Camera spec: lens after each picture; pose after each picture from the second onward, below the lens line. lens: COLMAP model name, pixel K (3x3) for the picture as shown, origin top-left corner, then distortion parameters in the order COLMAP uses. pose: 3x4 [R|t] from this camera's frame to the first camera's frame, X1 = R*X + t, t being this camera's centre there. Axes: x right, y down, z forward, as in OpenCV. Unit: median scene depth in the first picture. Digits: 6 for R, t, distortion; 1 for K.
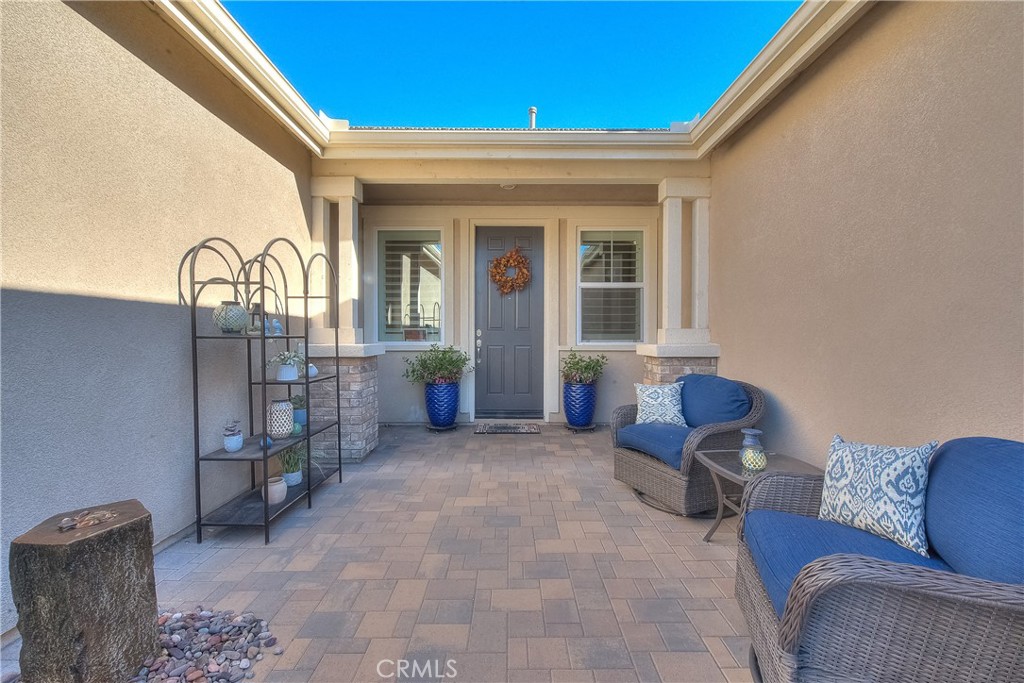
lens RADIAL K [[382.7, 0, 514.1], [0, 382.7, 337.3], [0, 0, 1]] dist [-0.001062, 0.000009]
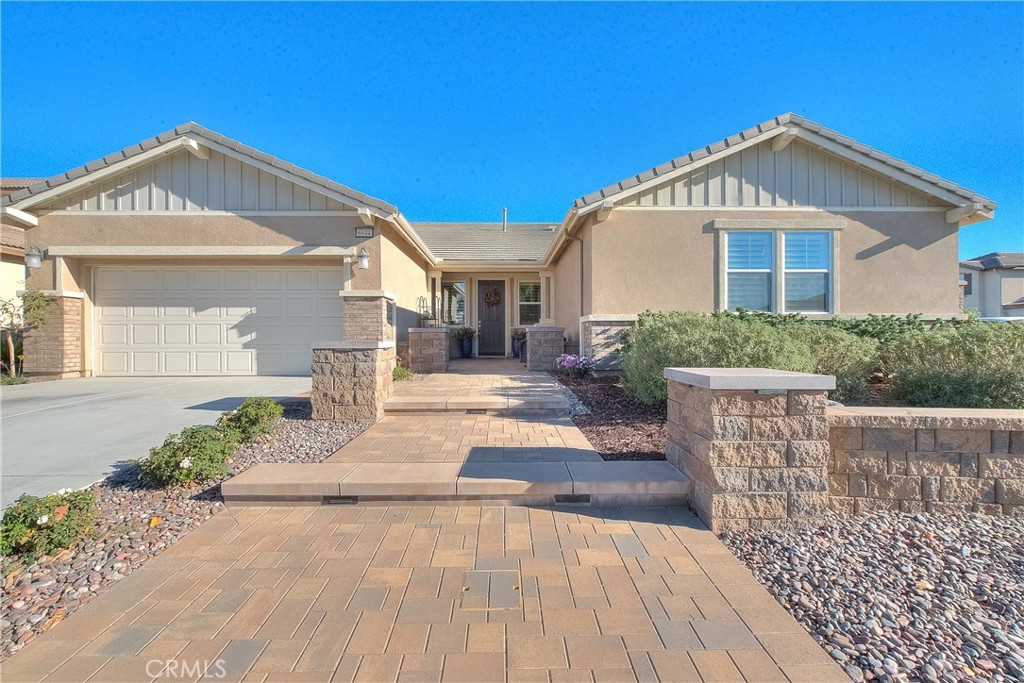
lens RADIAL K [[382.7, 0, 514.0], [0, 382.7, 335.0], [0, 0, 1]] dist [-0.001062, 0.000009]
pose [[0.999695, -0.007180, 0.023627, 0.079289], [0.007819, 0.999603, -0.027058, 0.155377], [-0.023424, 0.027234, 0.999355, -1.640337]]
